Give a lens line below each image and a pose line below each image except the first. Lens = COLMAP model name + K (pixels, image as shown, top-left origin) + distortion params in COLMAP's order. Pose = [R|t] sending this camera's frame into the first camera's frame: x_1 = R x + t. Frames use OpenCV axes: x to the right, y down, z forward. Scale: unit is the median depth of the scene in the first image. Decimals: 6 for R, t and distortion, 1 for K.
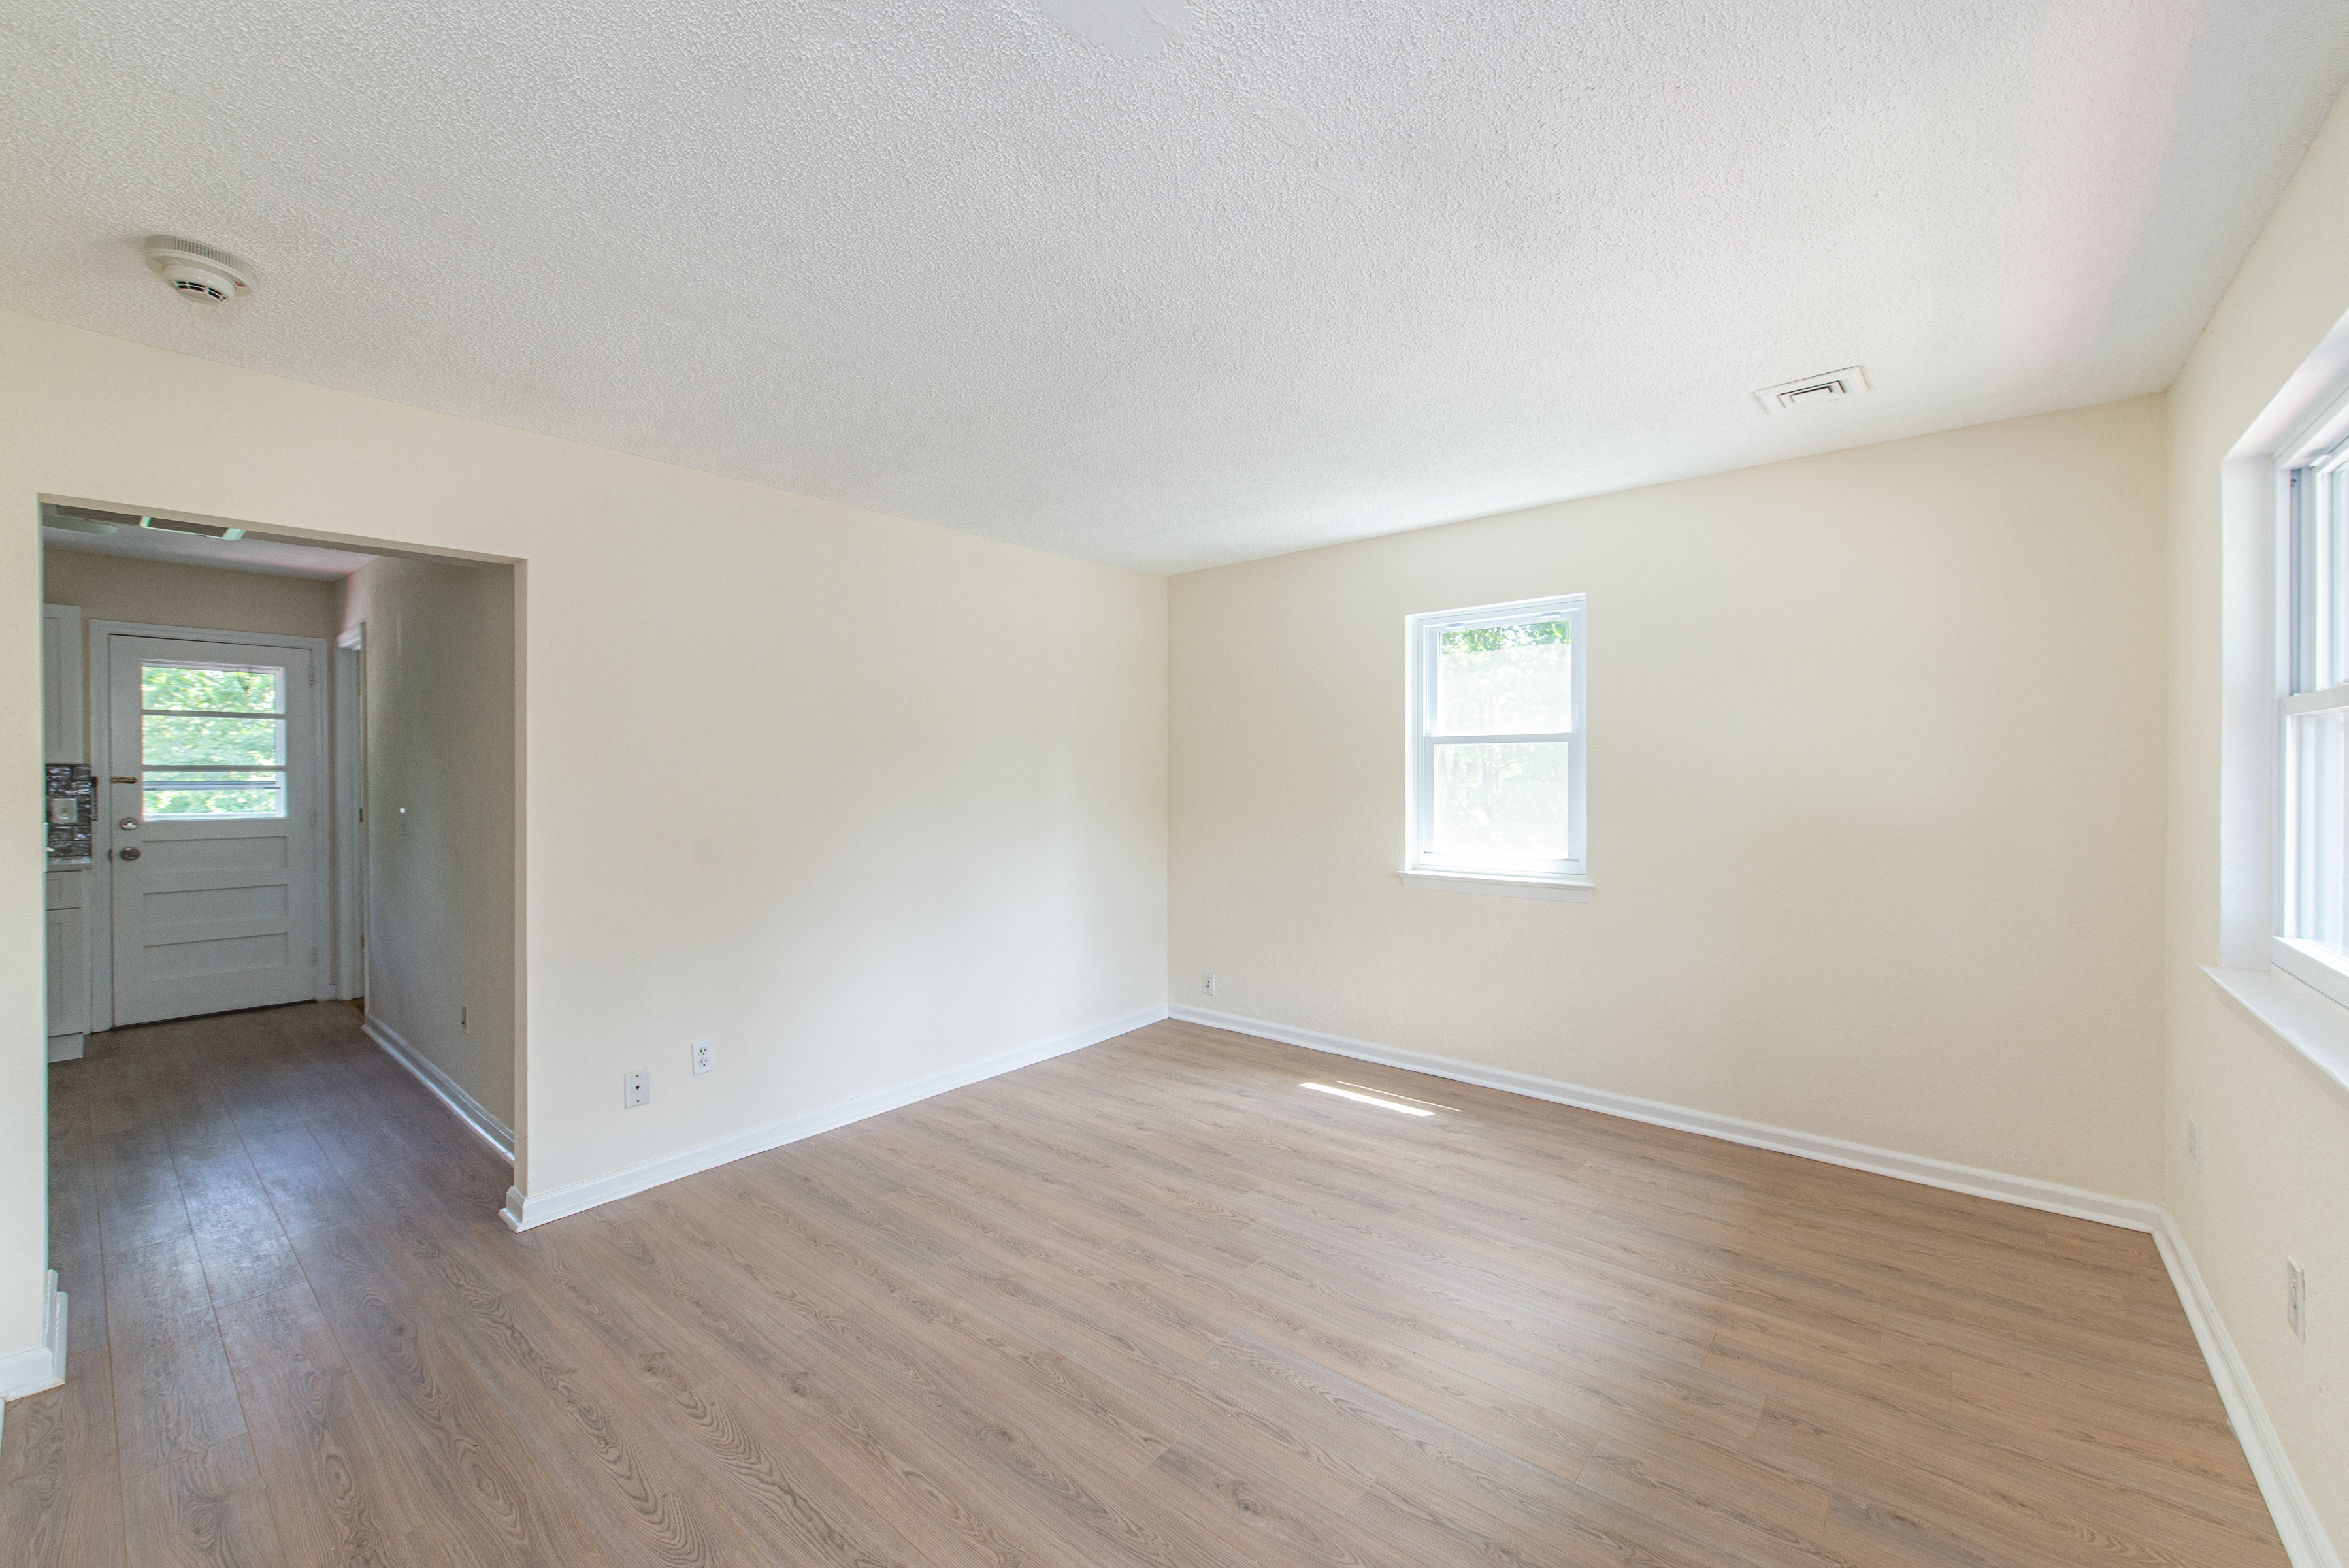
lens RADIAL K [[911.0, 0, 1160.3], [0, 911.0, 767.7], [0, 0, 1]] dist [0.001482, -0.000389]
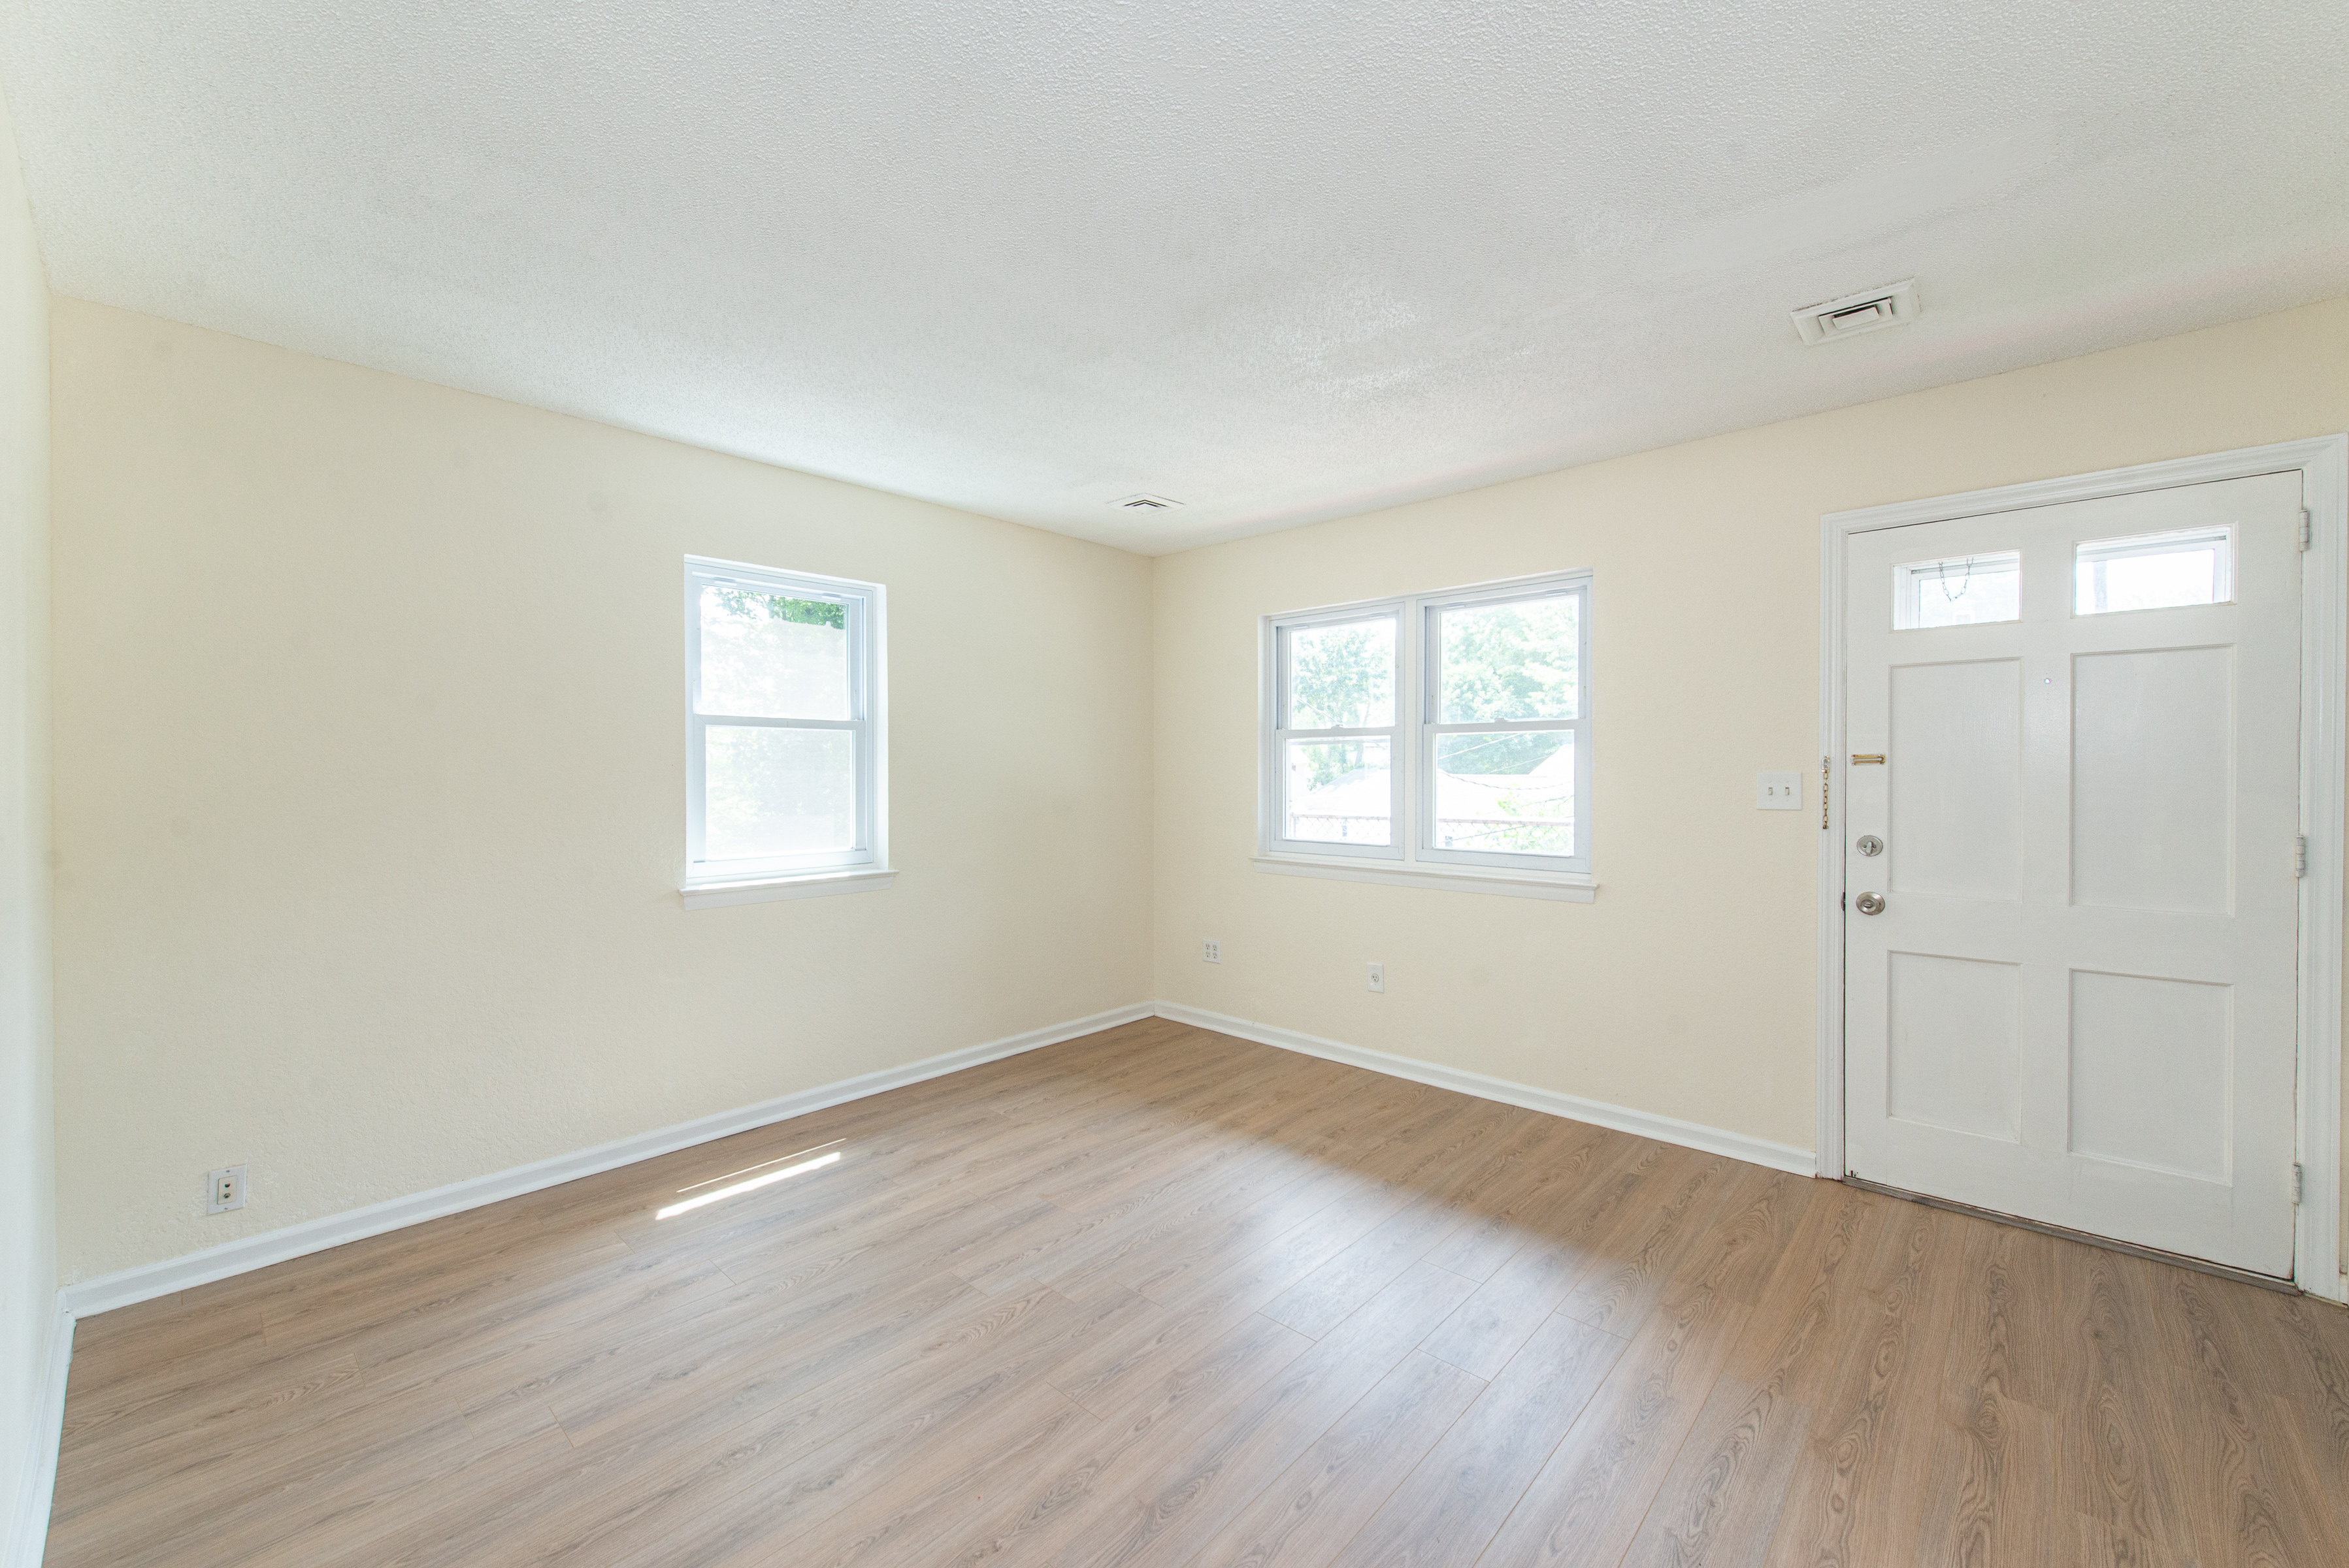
lens RADIAL K [[944.8, 0, 1166.3], [0, 944.8, 756.6], [0, 0, 1]] dist [0.001637, -0.000387]
pose [[0.045416, 0.012659, 0.998888, -0.725777], [-0.004722, 0.999911, -0.012458, 0.015085], [-0.998957, -0.004151, 0.045471, 0.799527]]
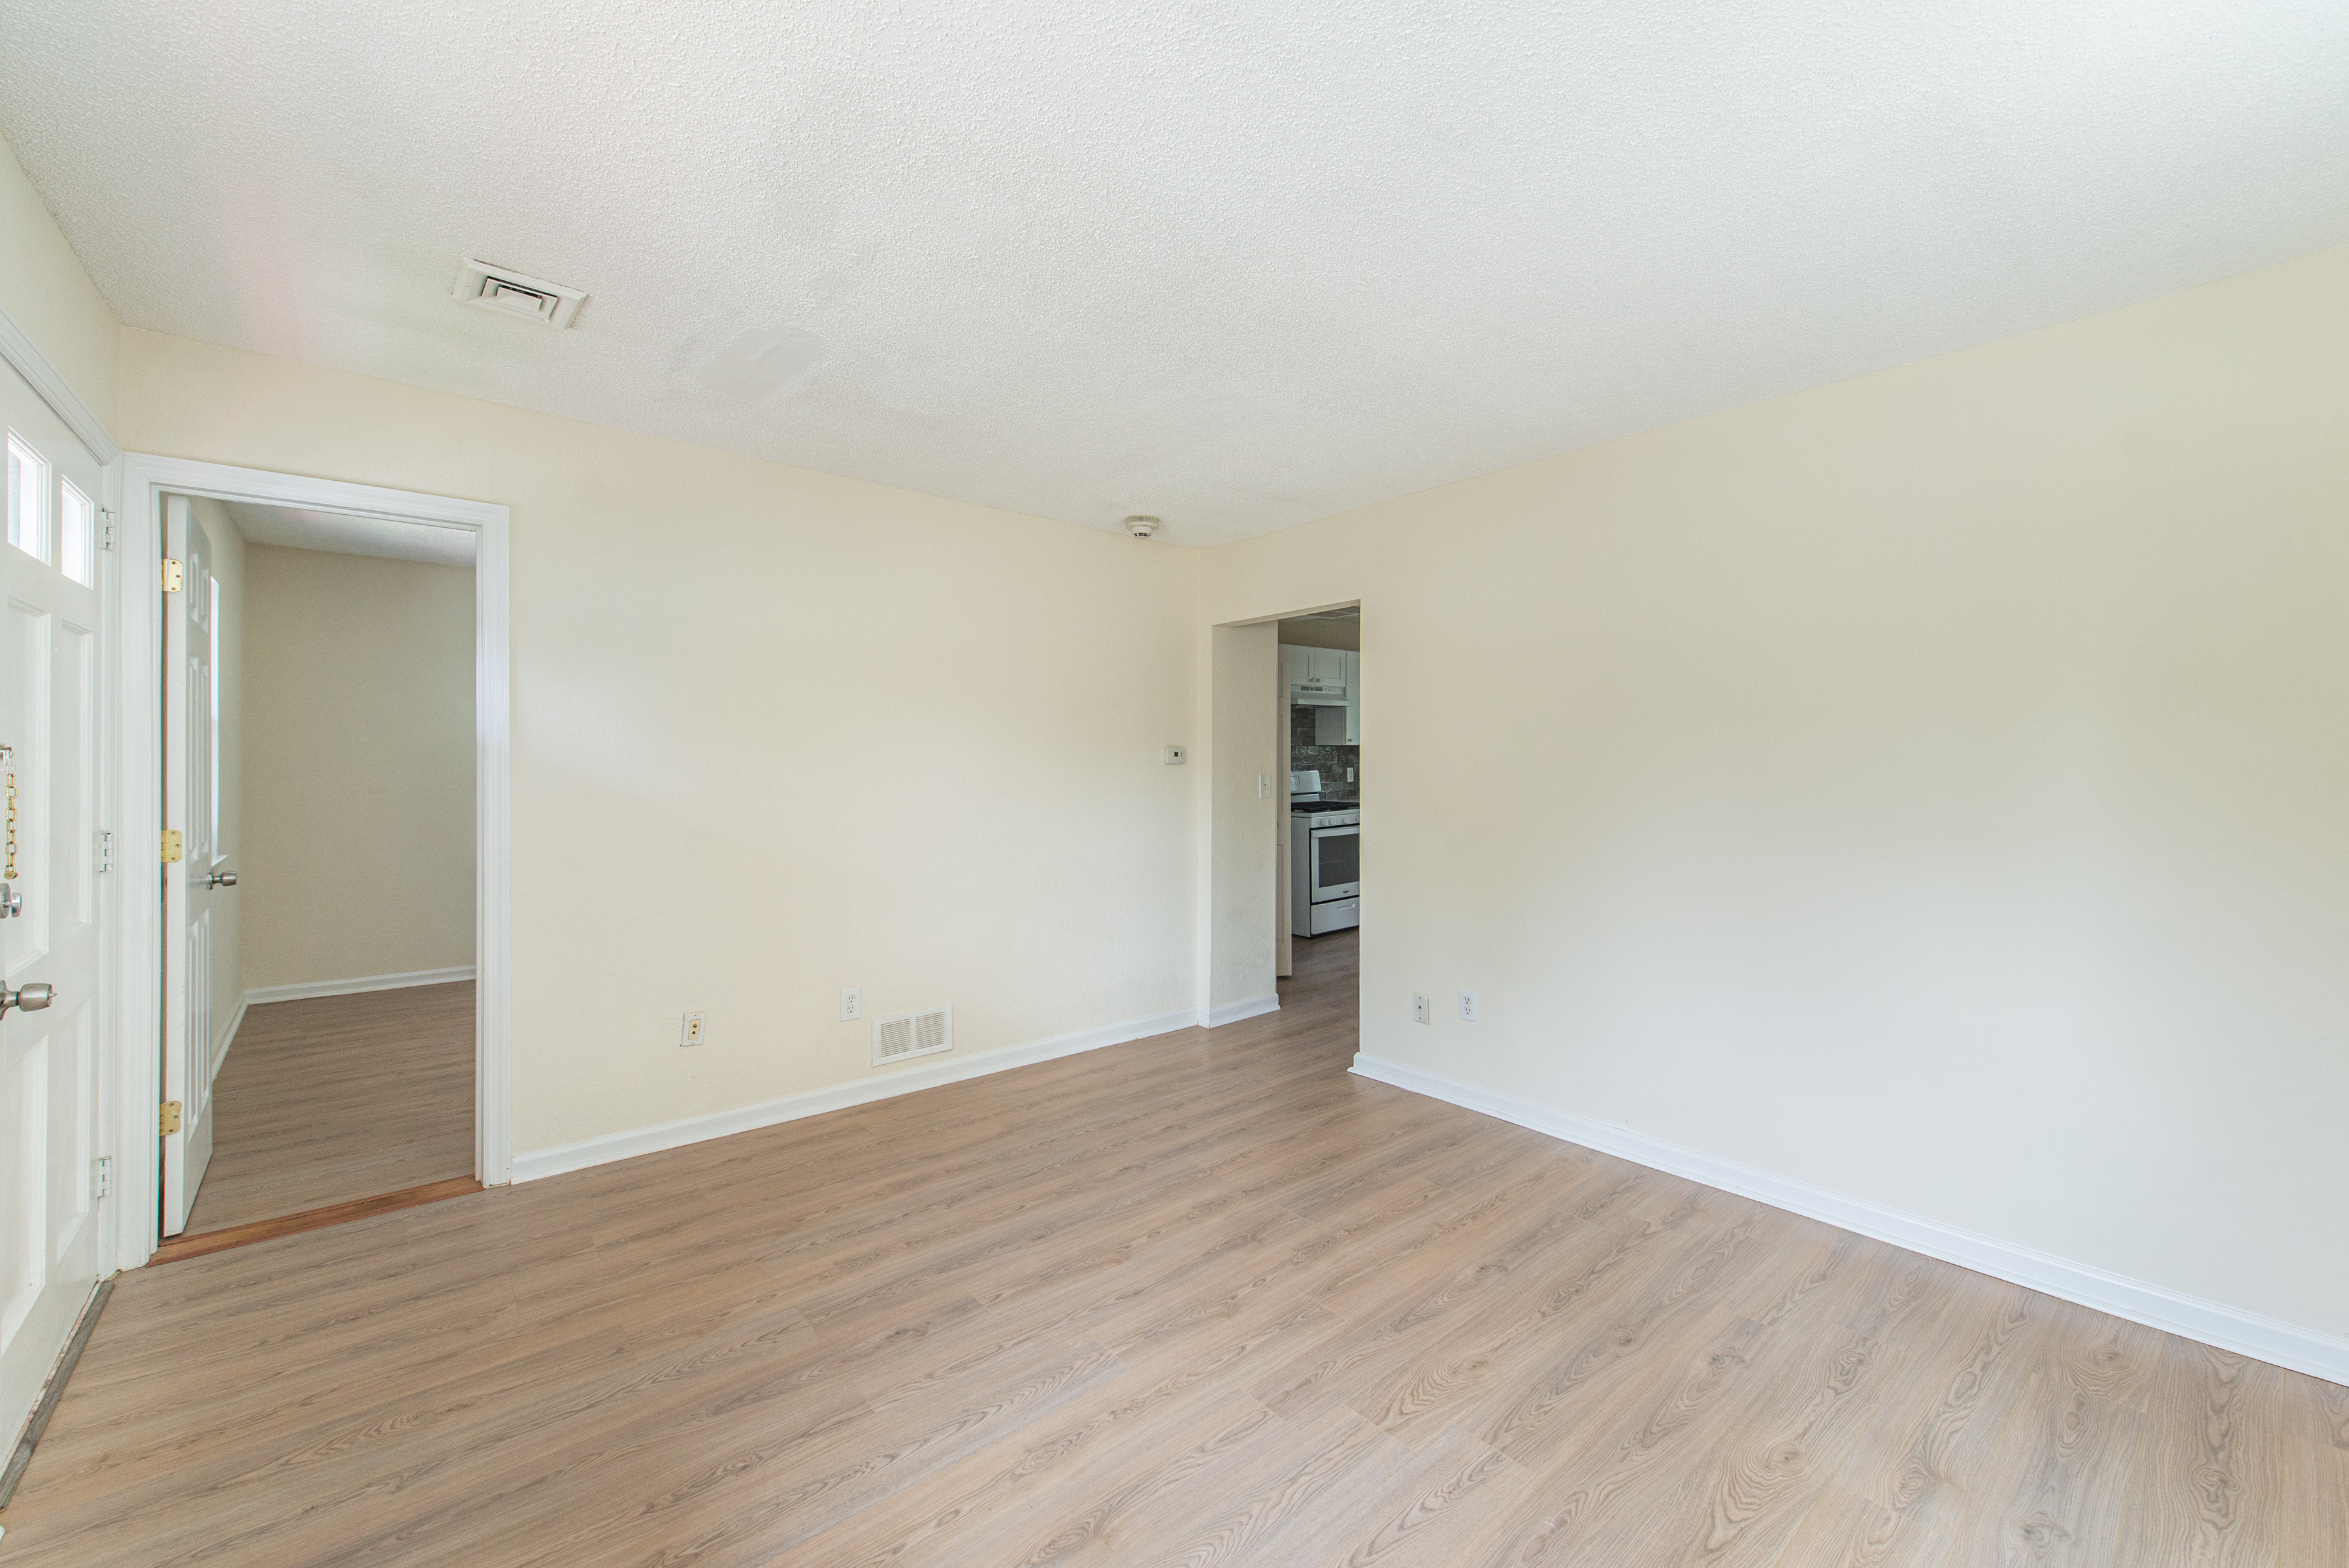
lens RADIAL K [[944.8, 0, 1166.3], [0, 944.8, 756.6], [0, 0, 1]] dist [0.001637, -0.000387]
pose [[-0.159198, 0.003703, -0.987240, 0.751015], [0.007233, 0.999971, 0.002584, 0.008851], [0.987220, -0.006729, -0.159221, 0.897474]]
